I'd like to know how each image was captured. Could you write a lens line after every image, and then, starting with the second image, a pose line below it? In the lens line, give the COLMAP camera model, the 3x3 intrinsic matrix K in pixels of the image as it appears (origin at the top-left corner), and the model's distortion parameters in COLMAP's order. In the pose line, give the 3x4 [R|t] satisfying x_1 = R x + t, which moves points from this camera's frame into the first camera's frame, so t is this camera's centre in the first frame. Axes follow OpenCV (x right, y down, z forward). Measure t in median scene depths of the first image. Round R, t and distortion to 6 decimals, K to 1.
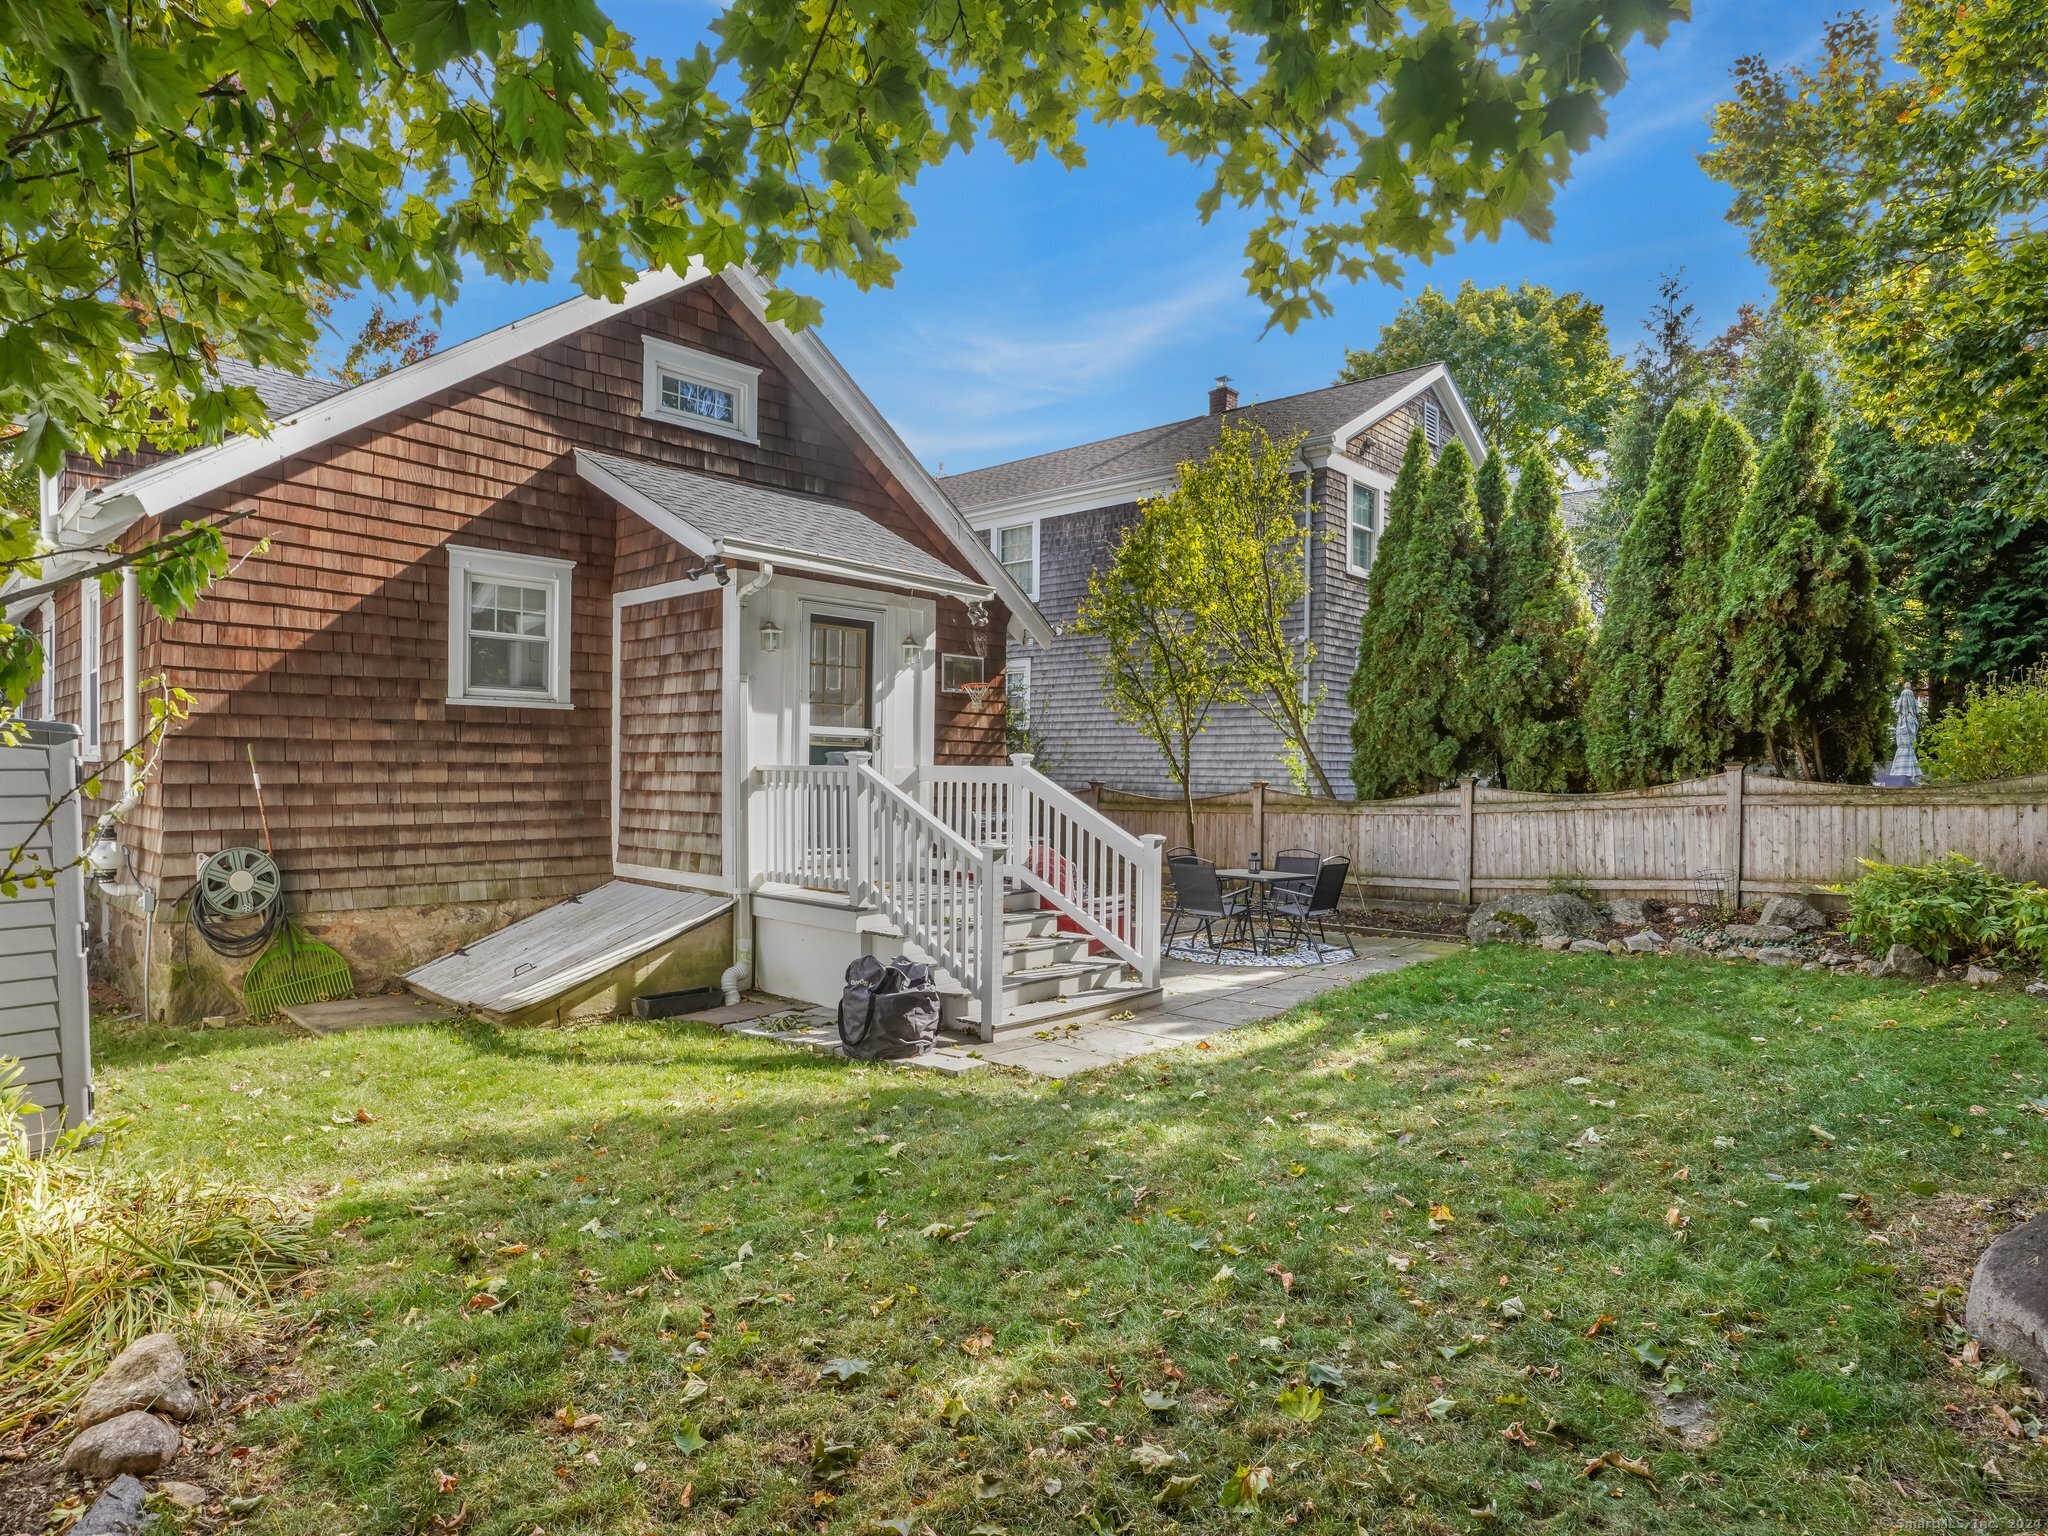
lens RADIAL K [[1140.4, 0, 1028.5], [0, 1140.4, 780.7], [0, 0, 1]] dist [-0.075075, 0.027646]
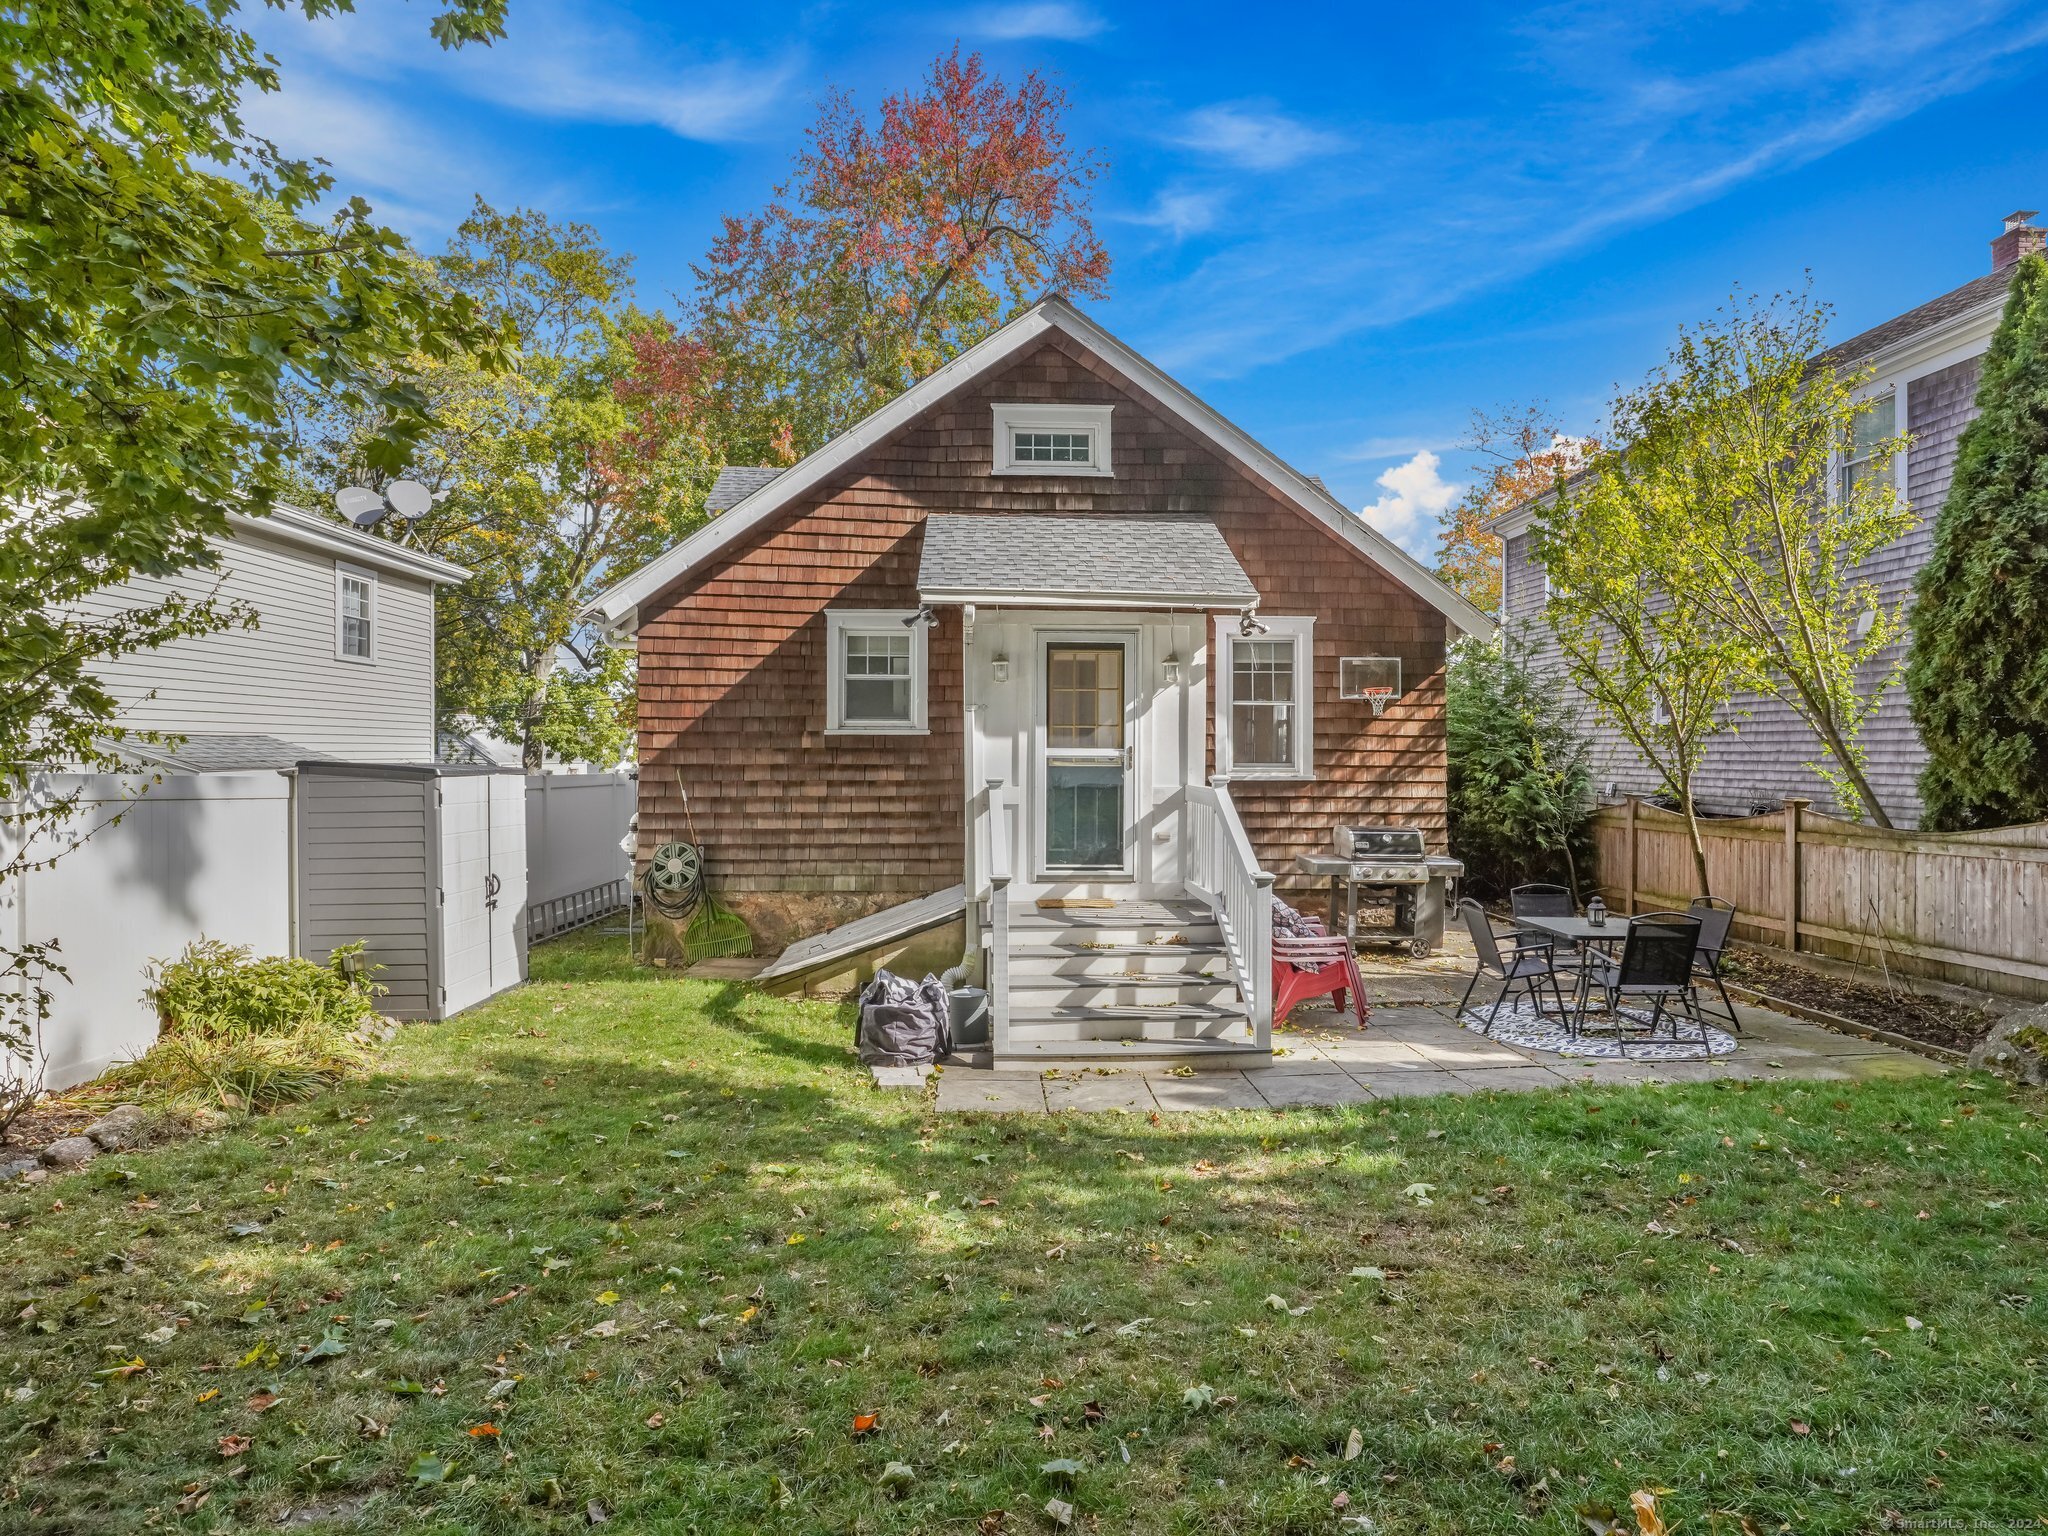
lens RADIAL K [[1140.4, 0, 1029.9], [0, 1140.4, 751.3], [0, 0, 1]] dist [-0.075075, 0.027646]
pose [[0.717065, -0.011242, -0.696916, 0.546306], [-0.001434, 0.999844, -0.017603, -0.027123], [0.697005, 0.013622, 0.716937, 0.232723]]
